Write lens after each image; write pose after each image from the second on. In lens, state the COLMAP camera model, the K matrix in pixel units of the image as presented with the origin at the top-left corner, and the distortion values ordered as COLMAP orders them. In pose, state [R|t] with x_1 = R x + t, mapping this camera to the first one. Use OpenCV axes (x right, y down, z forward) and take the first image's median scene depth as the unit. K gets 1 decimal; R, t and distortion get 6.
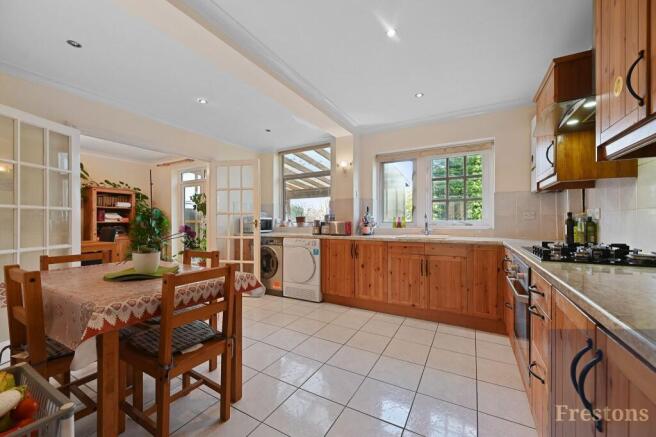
lens RADIAL K [[260.9, 0, 324.7], [0, 260.9, 221.5], [0, 0, 1]] dist [-0.000409, -0.000064]
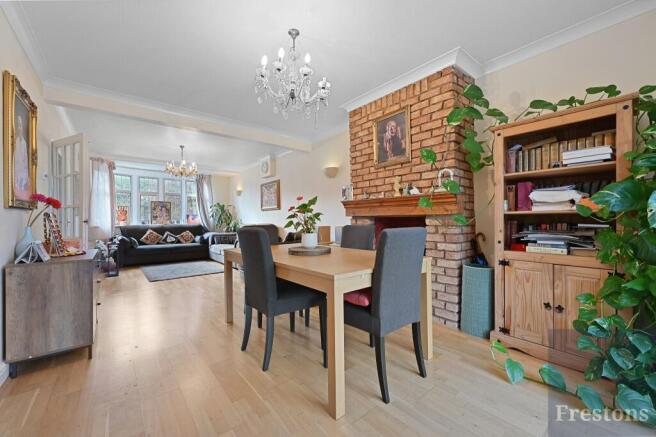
lens RADIAL K [[260.9, 0, 324.7], [0, 260.9, 221.5], [0, 0, 1]] dist [-0.000409, -0.000064]
pose [[-0.357084, 0.004500, -0.934062, -0.358391], [0.007536, 0.999970, 0.001937, 0.011894], [0.934042, -0.006347, -0.357107, 0.802749]]
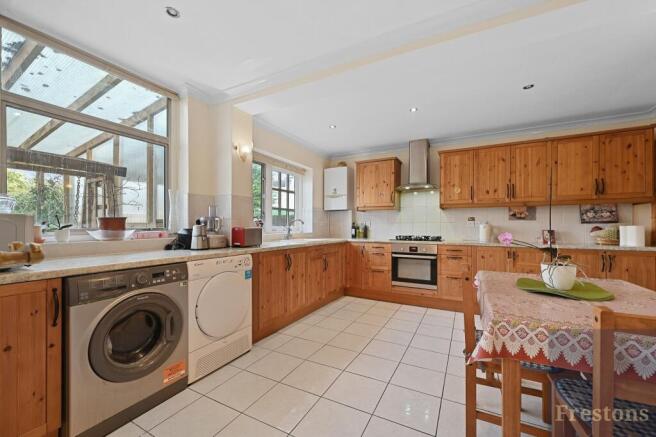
lens RADIAL K [[260.9, 0, 324.7], [0, 260.9, 221.5], [0, 0, 1]] dist [-0.000409, -0.000064]
pose [[-0.028336, 0.019450, 0.999409, -0.873286], [-0.003257, 0.999804, -0.019550, -0.005222], [-0.999593, -0.003809, -0.028267, 1.031891]]
